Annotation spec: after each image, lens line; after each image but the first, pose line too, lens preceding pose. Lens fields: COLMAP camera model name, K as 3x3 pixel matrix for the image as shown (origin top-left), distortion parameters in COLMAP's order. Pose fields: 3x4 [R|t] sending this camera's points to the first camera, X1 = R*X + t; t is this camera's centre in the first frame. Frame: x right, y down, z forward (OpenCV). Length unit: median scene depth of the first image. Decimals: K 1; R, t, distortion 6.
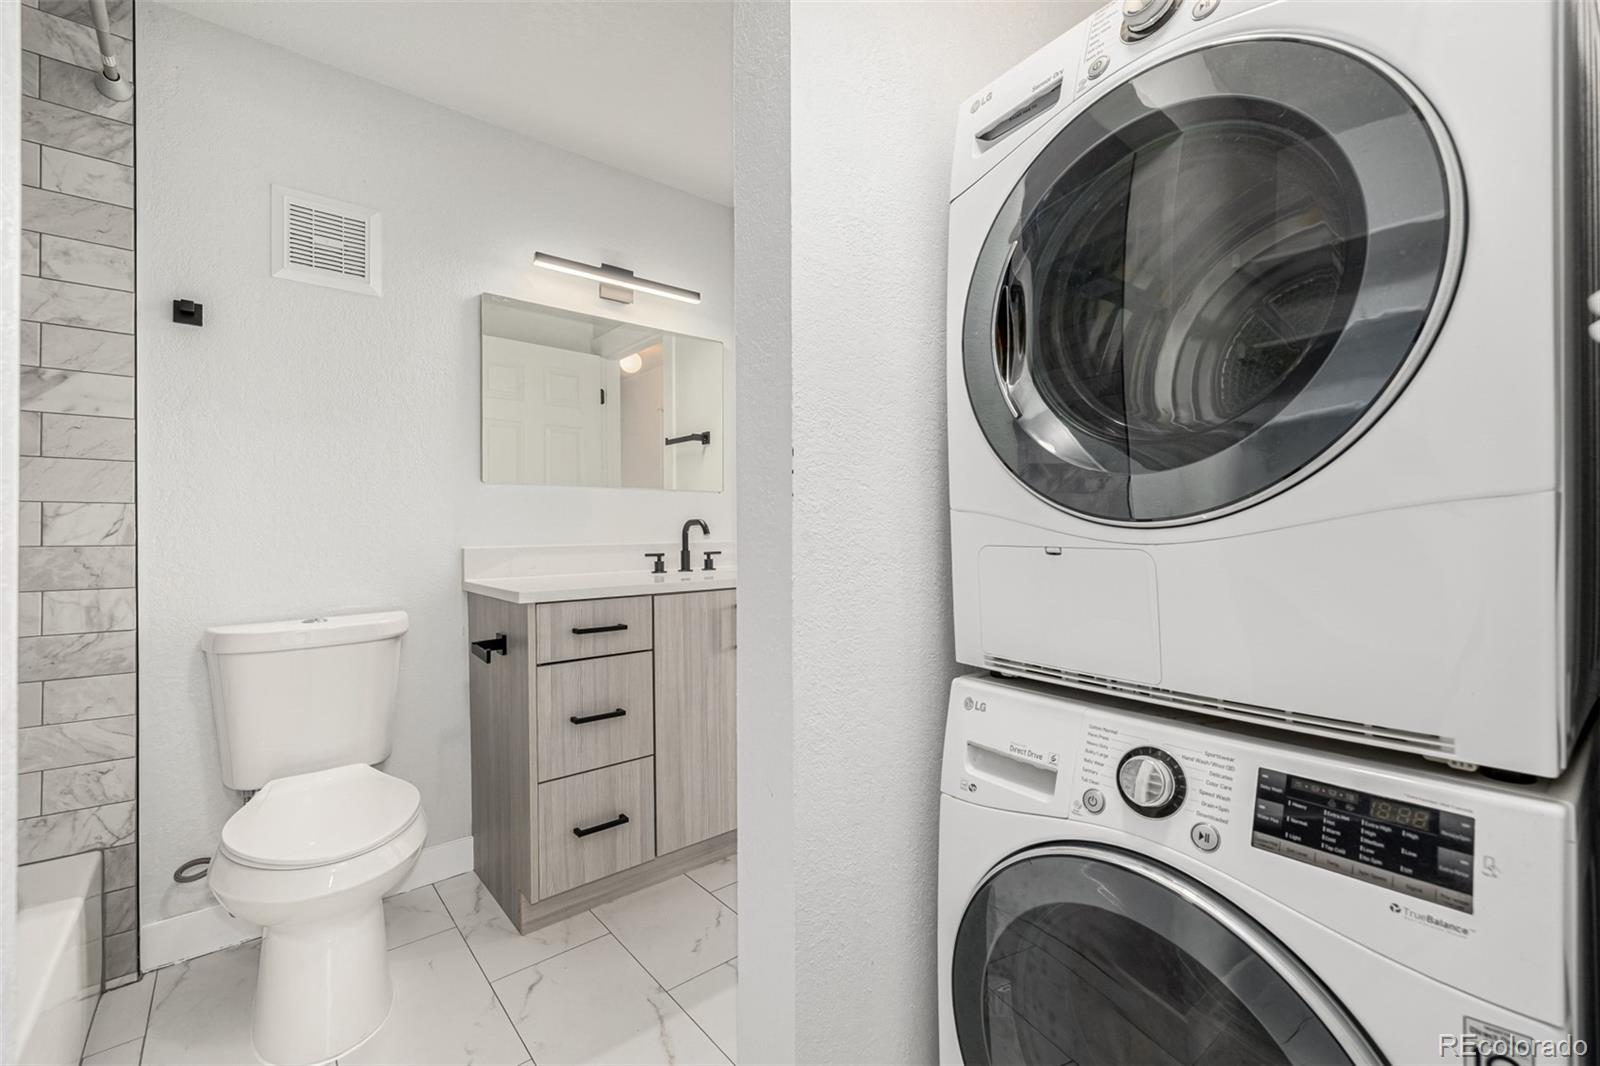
lens RADIAL K [[675.1, 0, 804.9], [0, 675.1, 533.9], [0, 0, 1]] dist [0.001508, -0.000055]
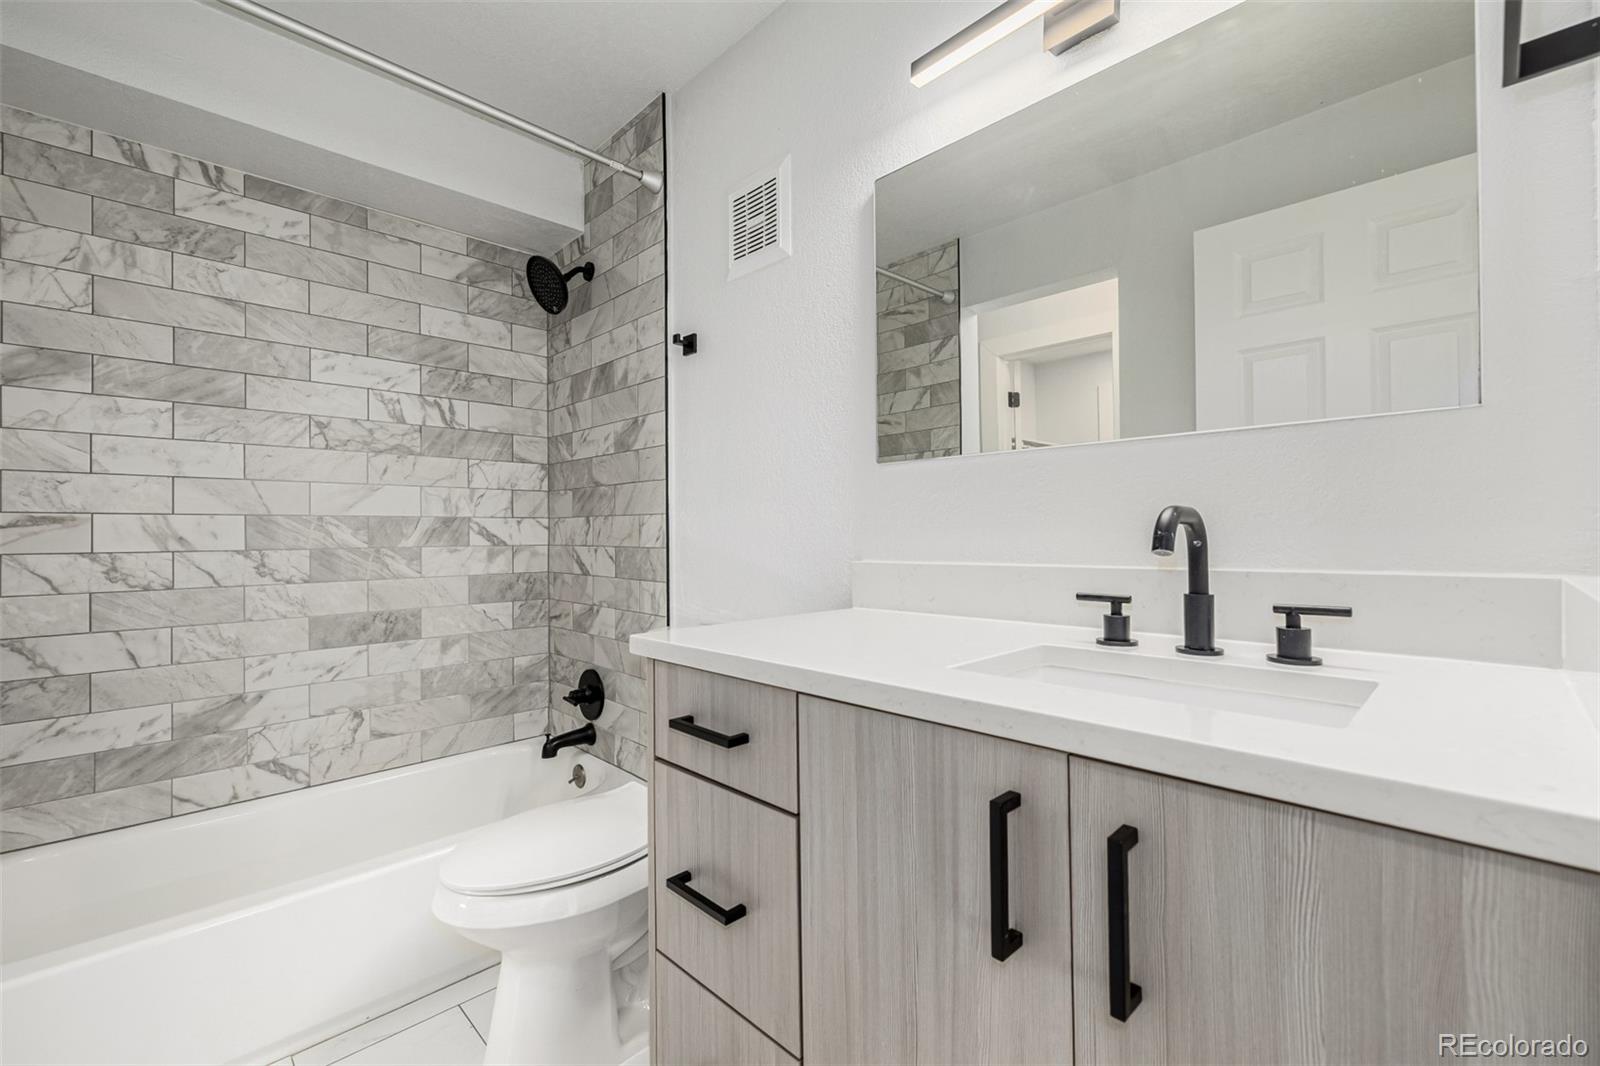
lens RADIAL K [[676.7, 0, 809.5], [0, 676.7, 531.3], [0, 0, 1]] dist [-0.002661, 0.000087]
pose [[0.074258, 0.001237, -0.997238, 0.214299], [0.001199, 0.999998, 0.001330, -0.012525], [0.997238, -0.001294, 0.074257, 1.004971]]
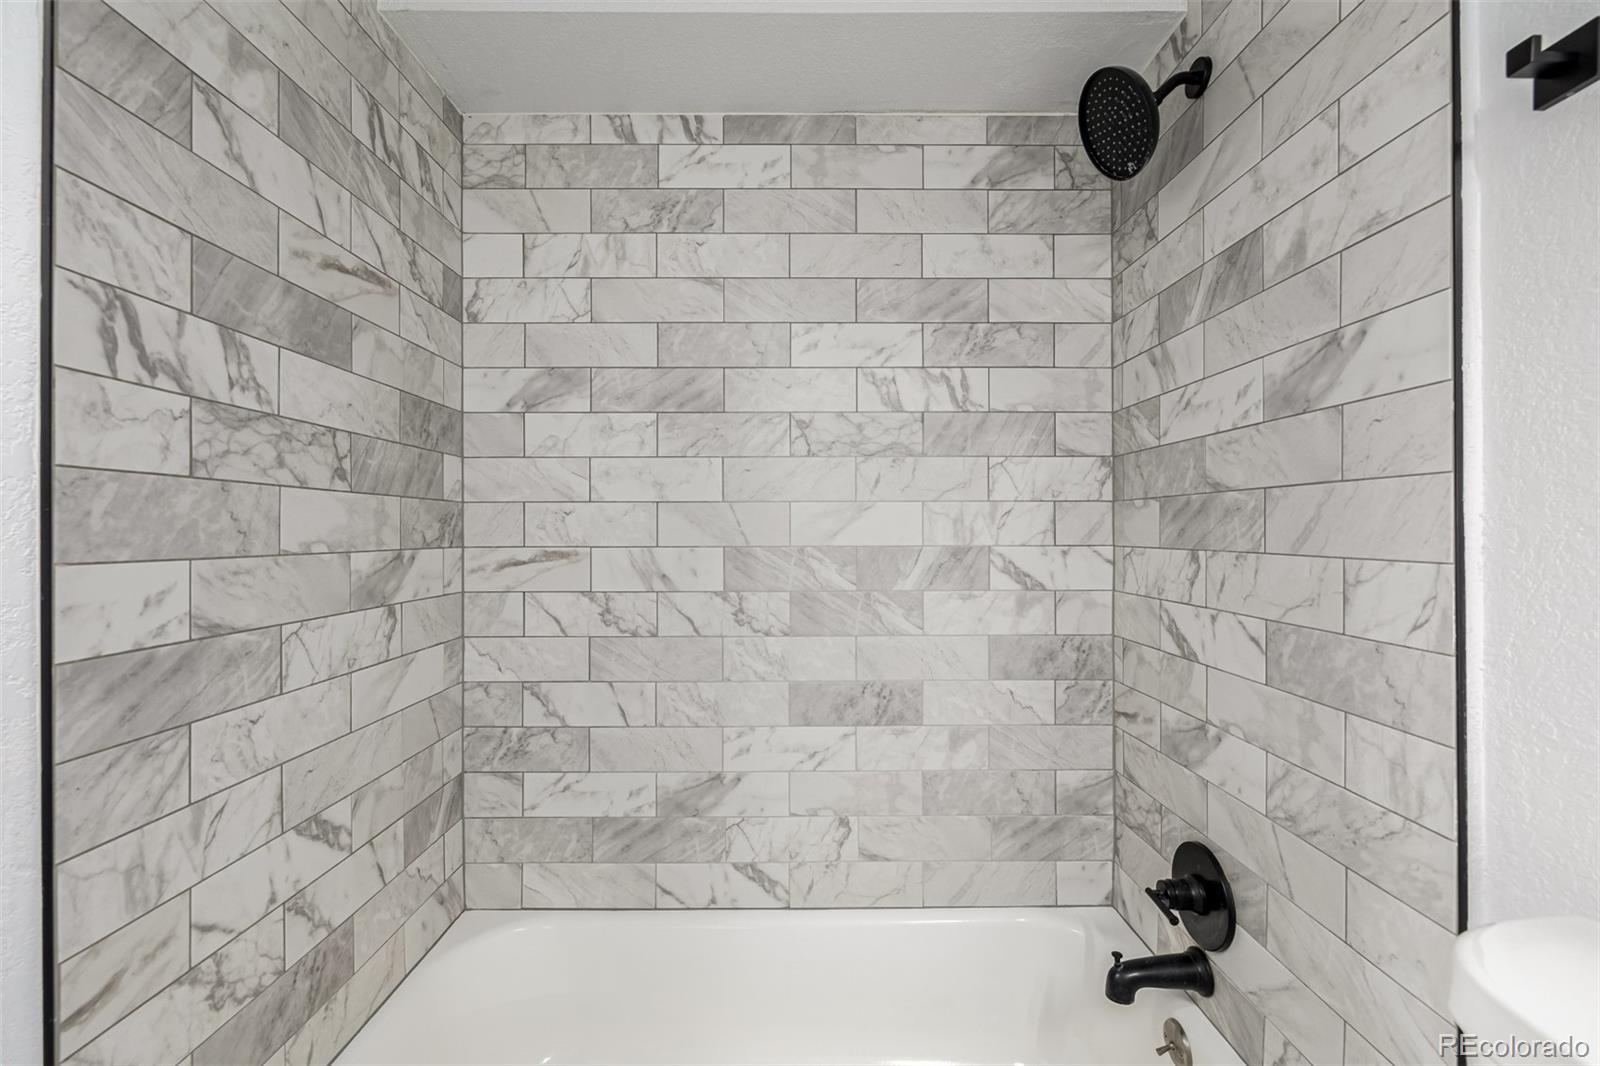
lens RADIAL K [[674.5, 0, 805.7], [0, 674.5, 528.1], [0, 0, 1]] dist [0.002615, 0.000045]
pose [[-0.641777, 0.003099, -0.766885, -0.310573], [0.001438, 0.999995, 0.002837, -0.061247], [0.766890, 0.000718, -0.641778, 0.823392]]
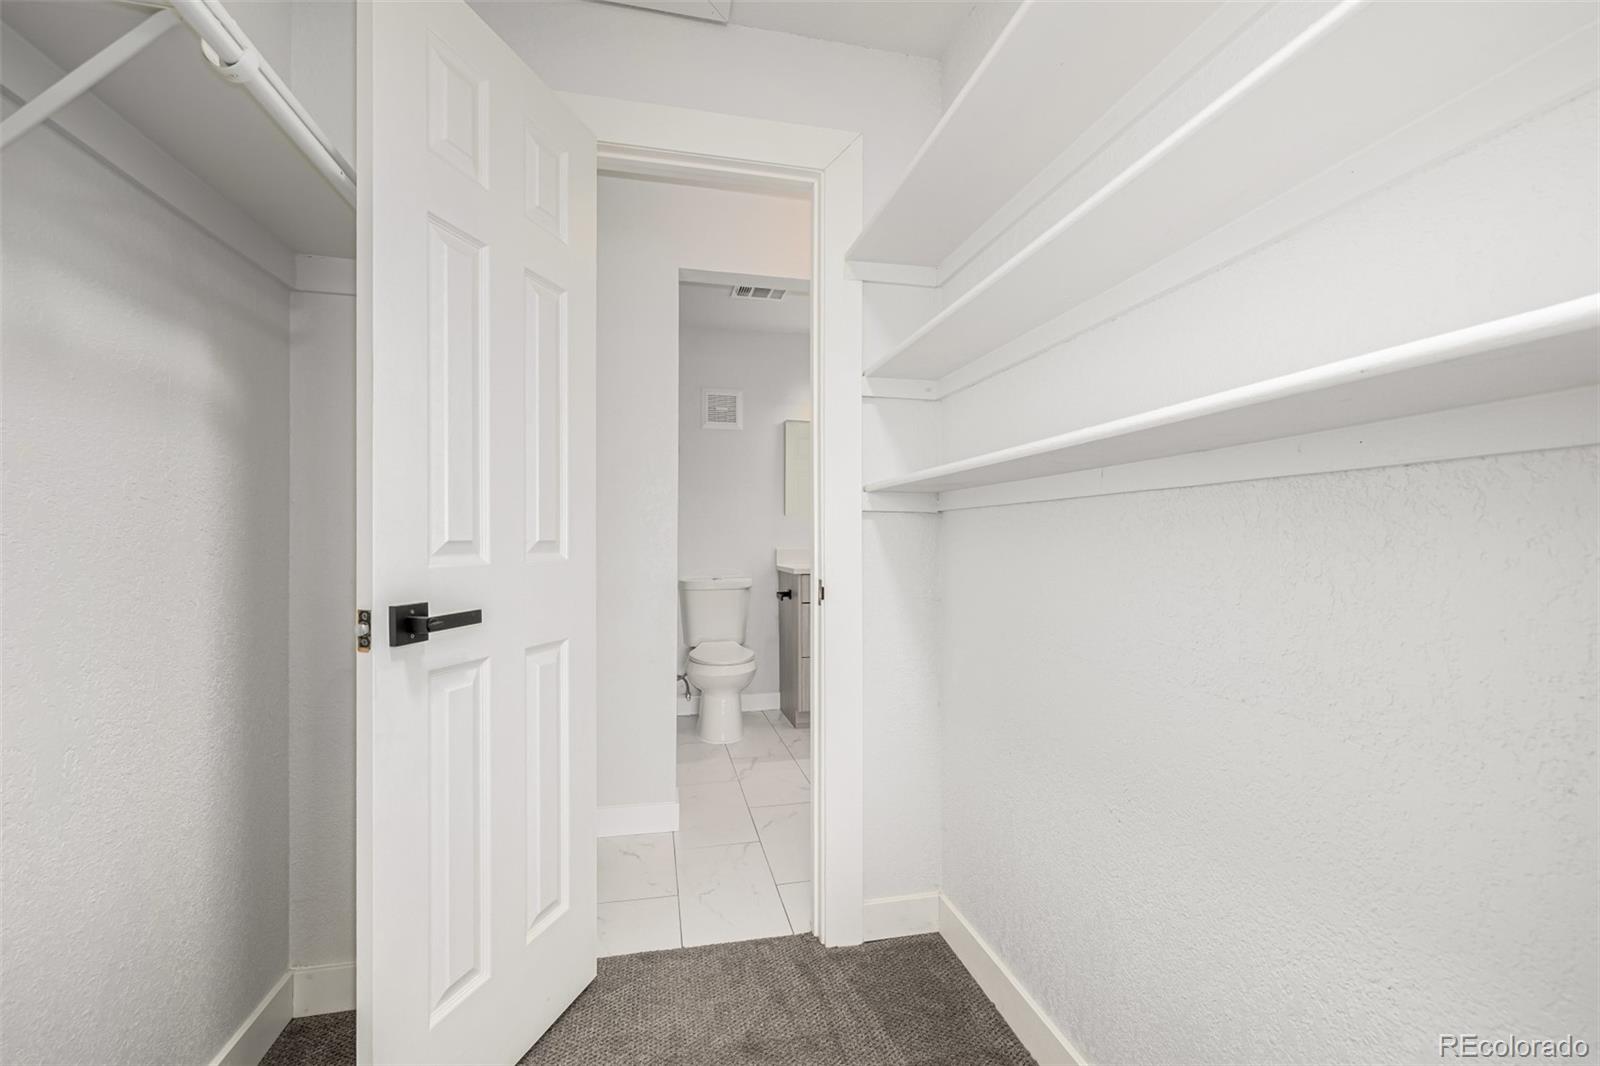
lens RADIAL K [[675.1, 0, 804.9], [0, 675.1, 533.9], [0, 0, 1]] dist [0.001508, -0.000055]
pose [[0.891471, 0.000232, -0.453078, 0.527633], [-0.003698, 0.999970, -0.006764, -0.012016], [0.453063, 0.007706, 0.891445, -0.827523]]
